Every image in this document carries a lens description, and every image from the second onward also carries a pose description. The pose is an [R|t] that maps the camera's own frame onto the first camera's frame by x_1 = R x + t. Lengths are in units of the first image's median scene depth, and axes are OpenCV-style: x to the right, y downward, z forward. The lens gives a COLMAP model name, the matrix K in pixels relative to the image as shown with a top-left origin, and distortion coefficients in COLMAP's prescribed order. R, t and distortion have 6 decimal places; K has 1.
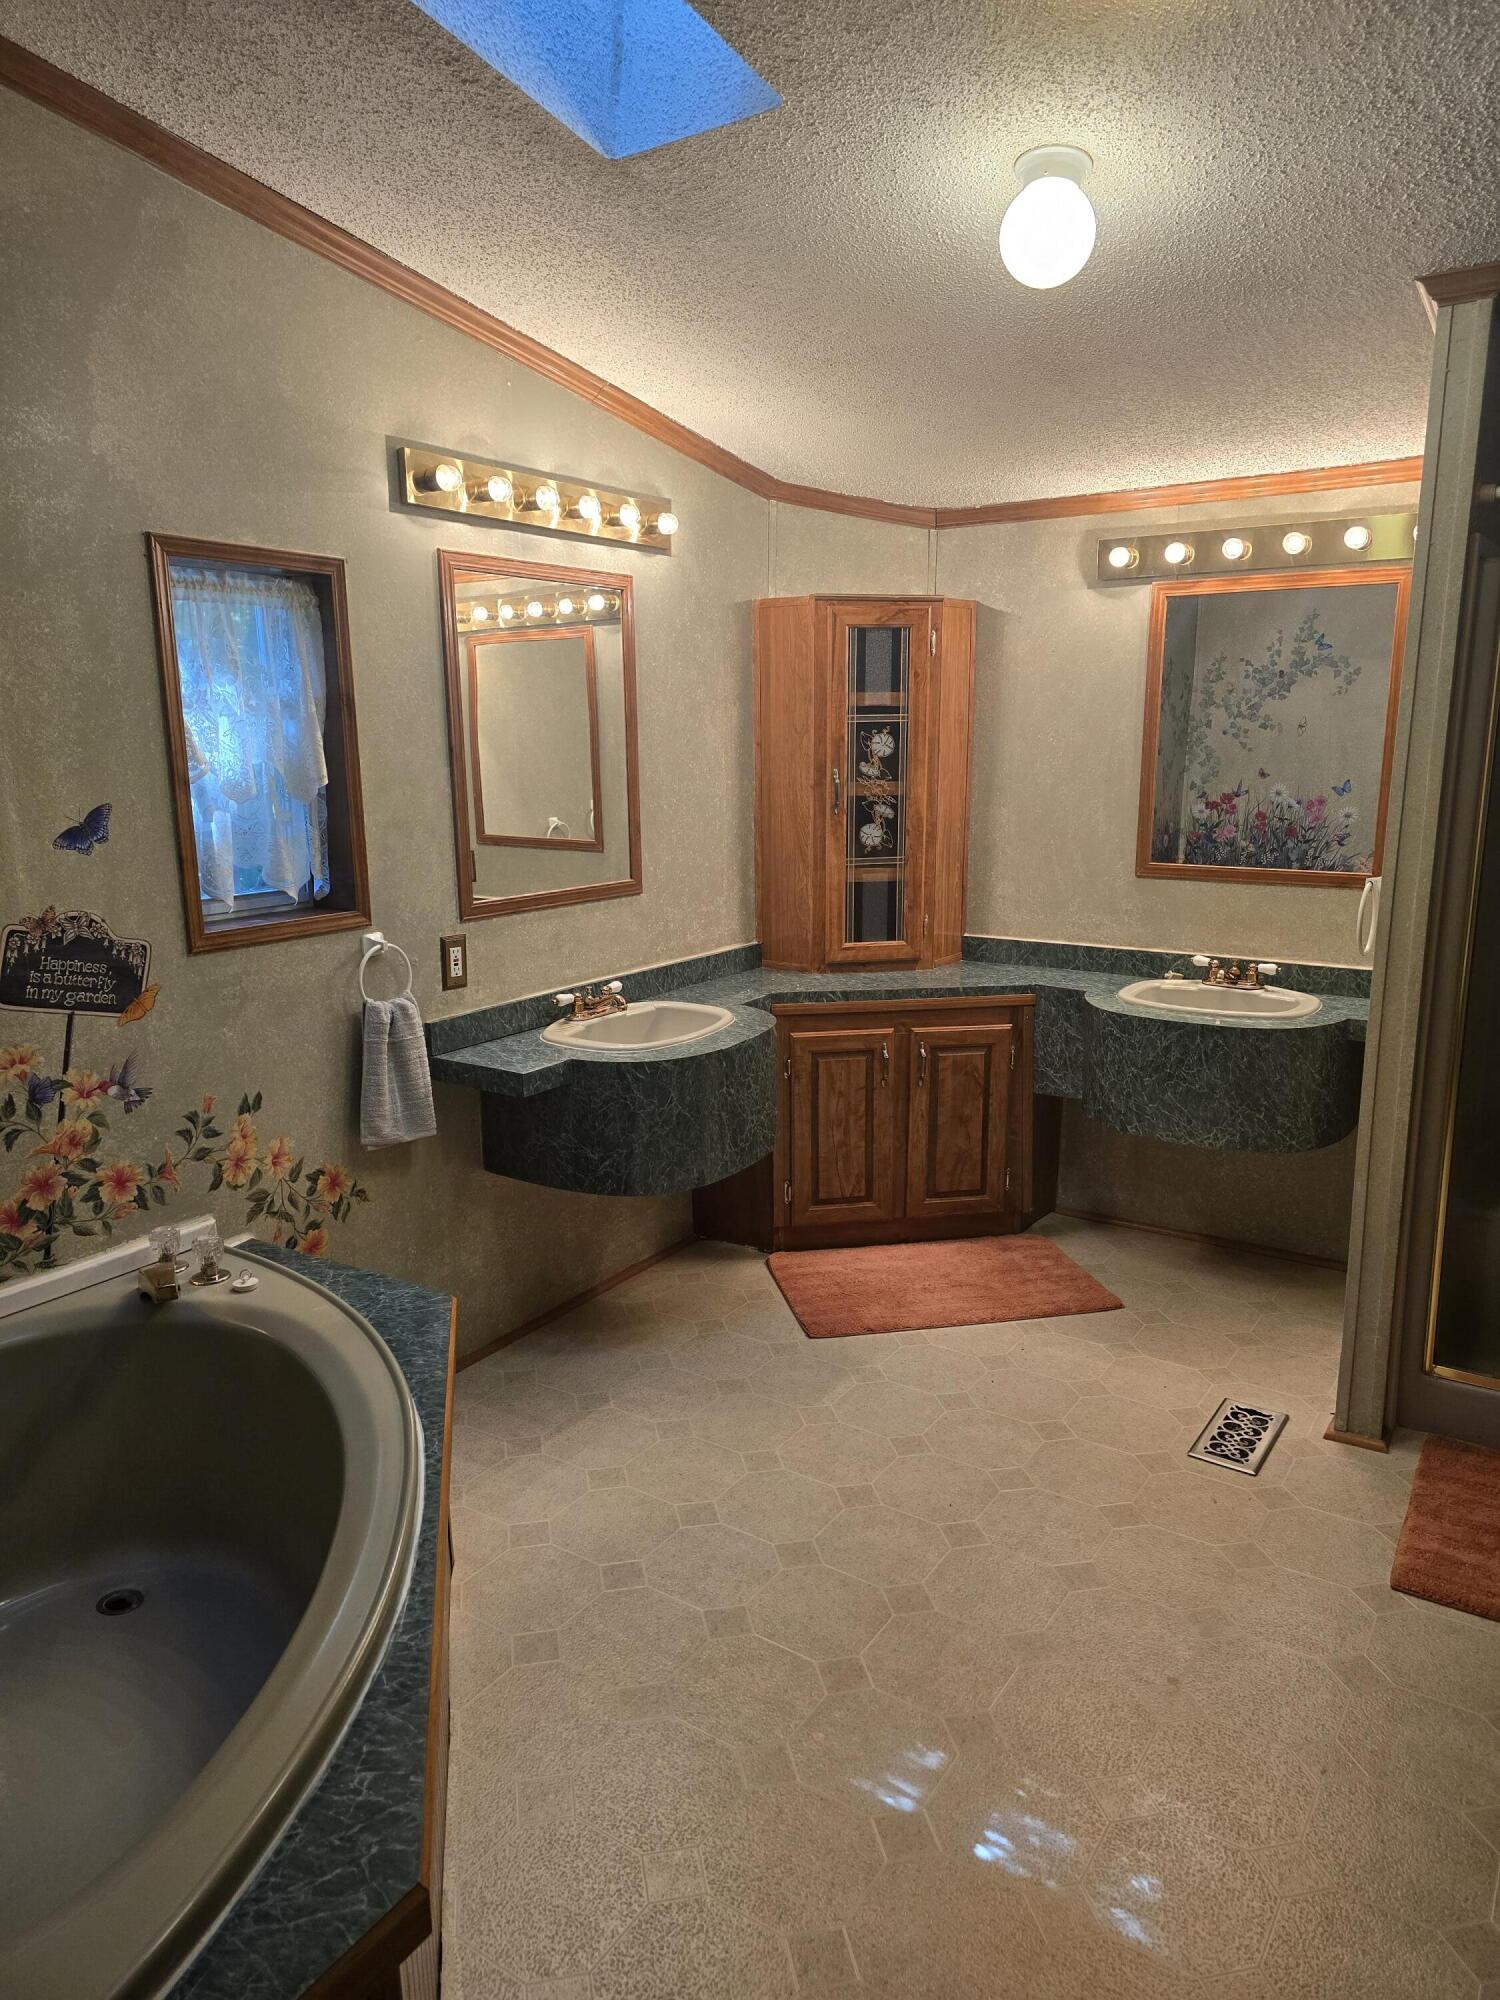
lens RADIAL K [[1355.3, 0, 751.9], [0, 1355.3, 1003.5], [0, 0, 1]] dist [0.052318, -0.044185]
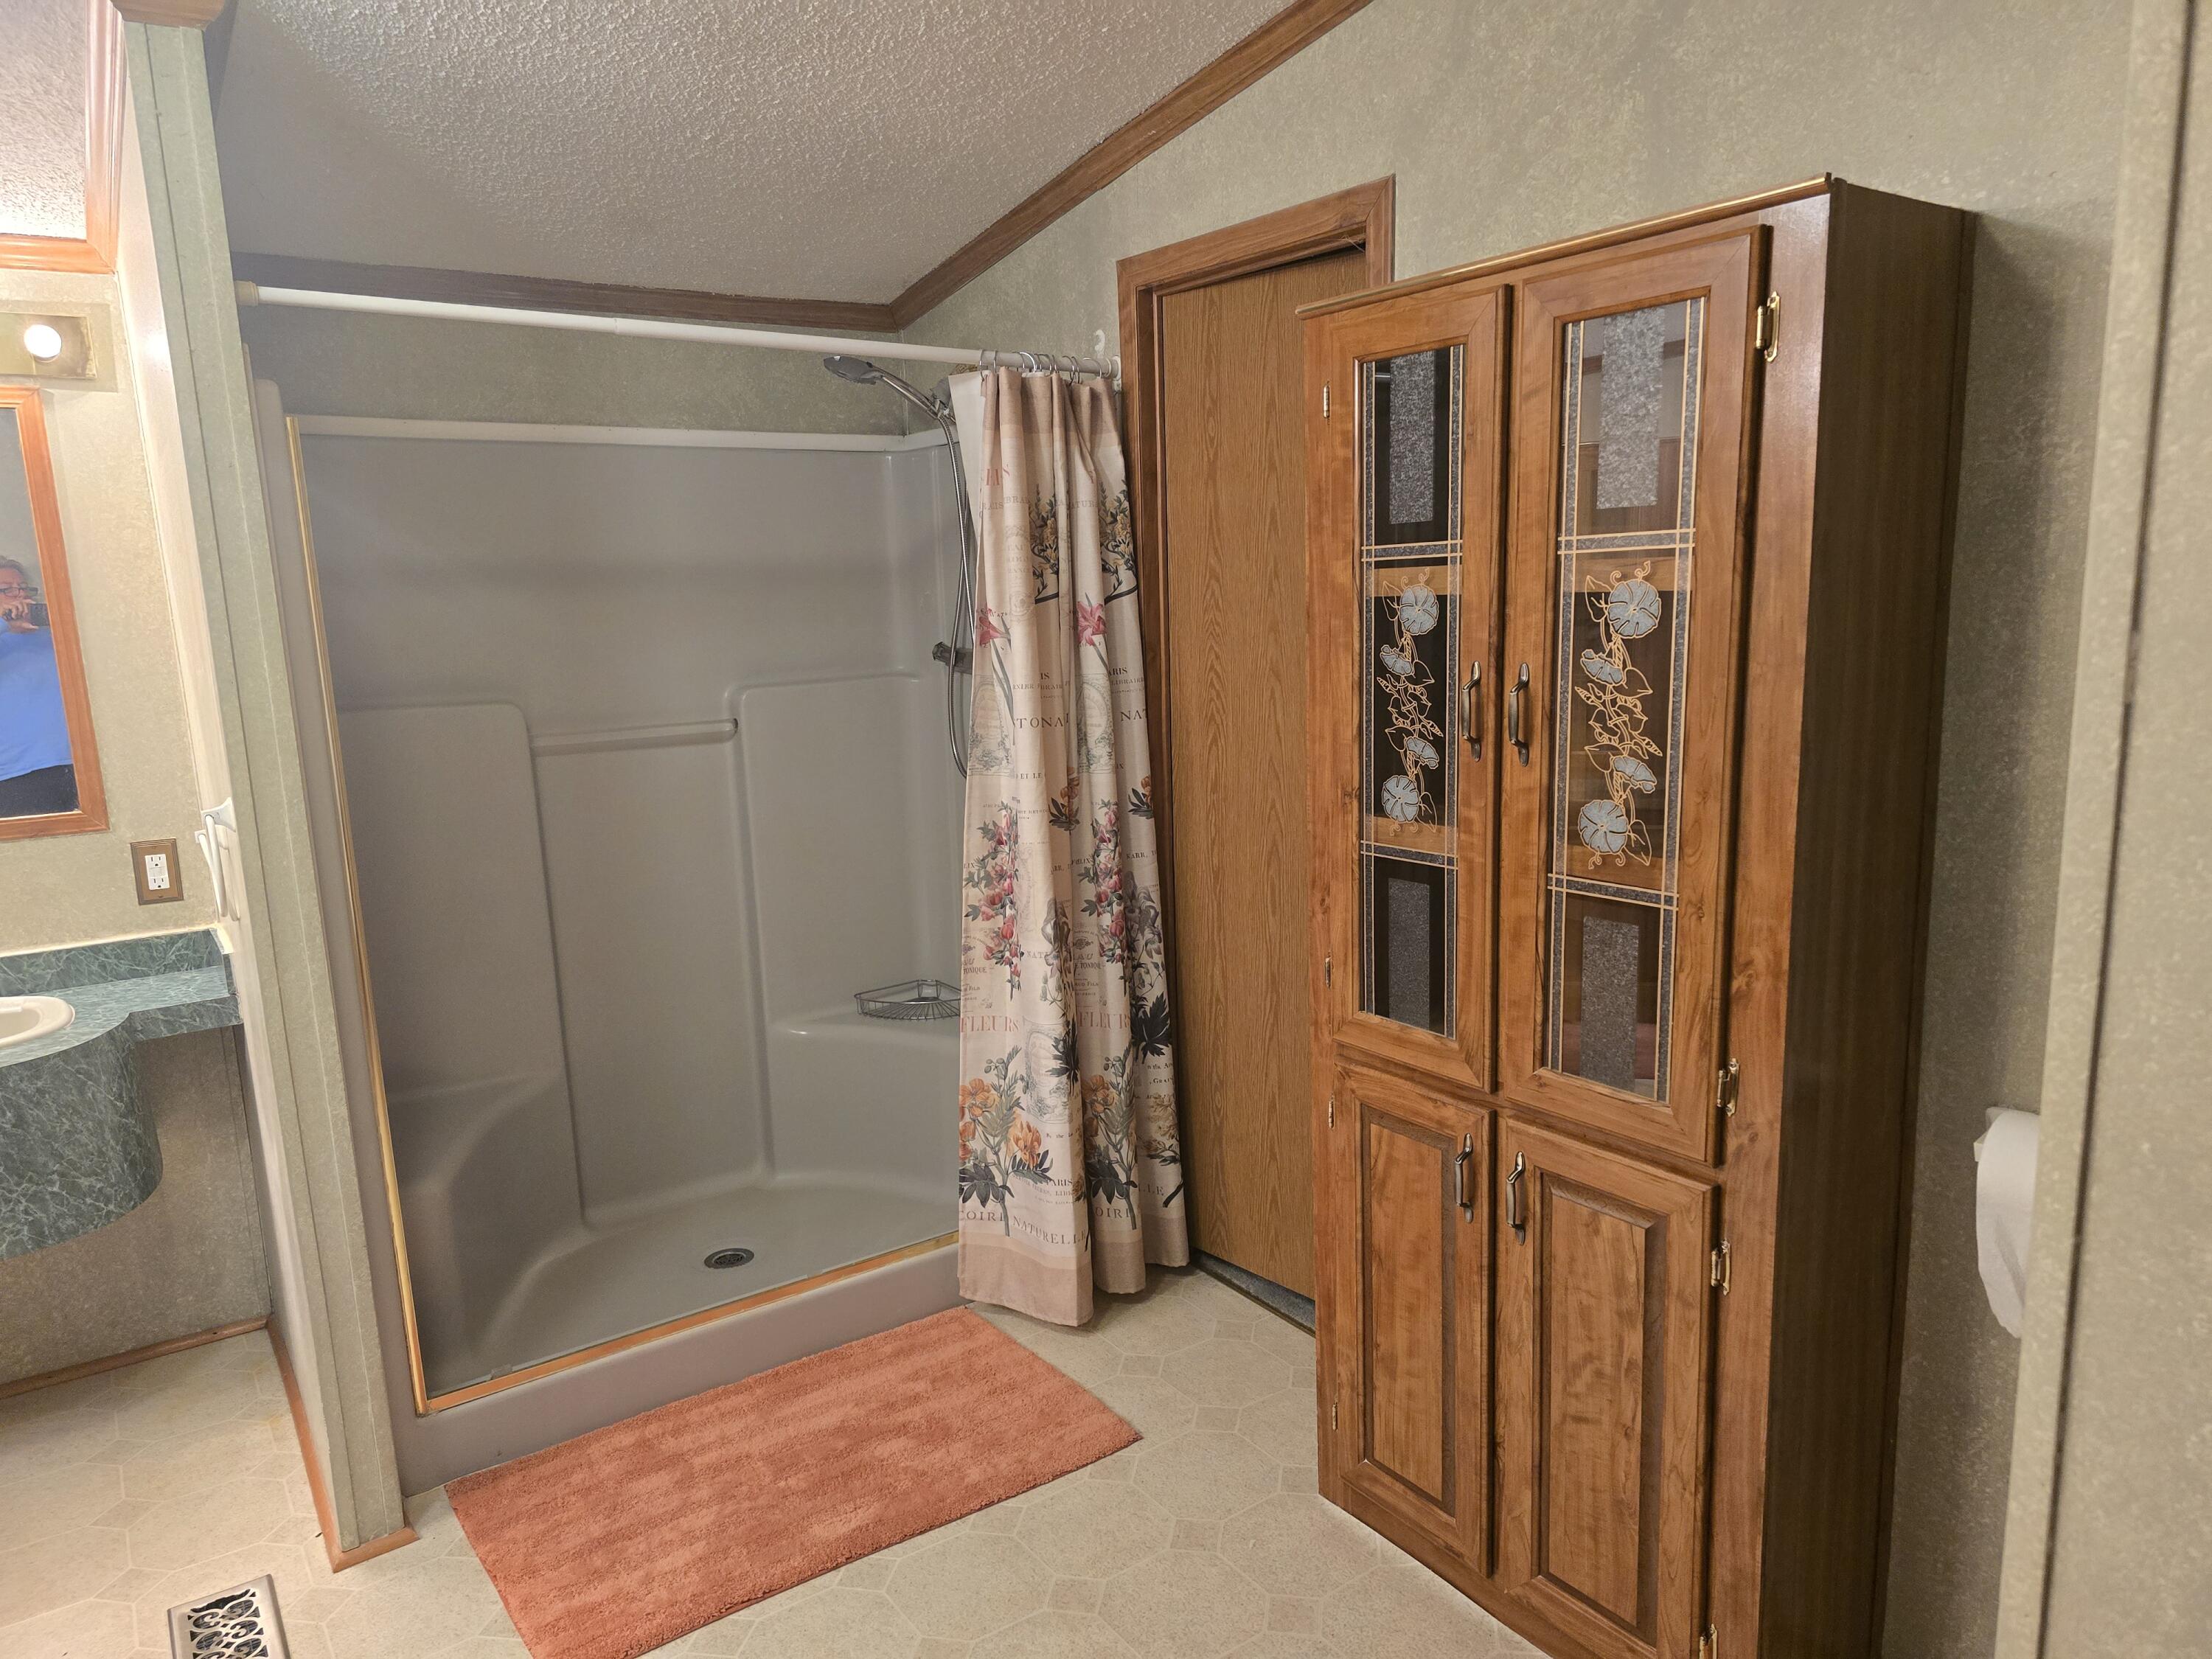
lens RADIAL K [[1499.0, 0, 1112.1], [0, 1499.0, 834.8], [0, 0, 1]] dist [0.052318, -0.044185]
pose [[0.358734, -0.164725, 0.918790, -0.114043], [0.213279, 0.972733, 0.091123, -0.050634], [-0.908747, 0.163270, 0.384085, 0.250846]]
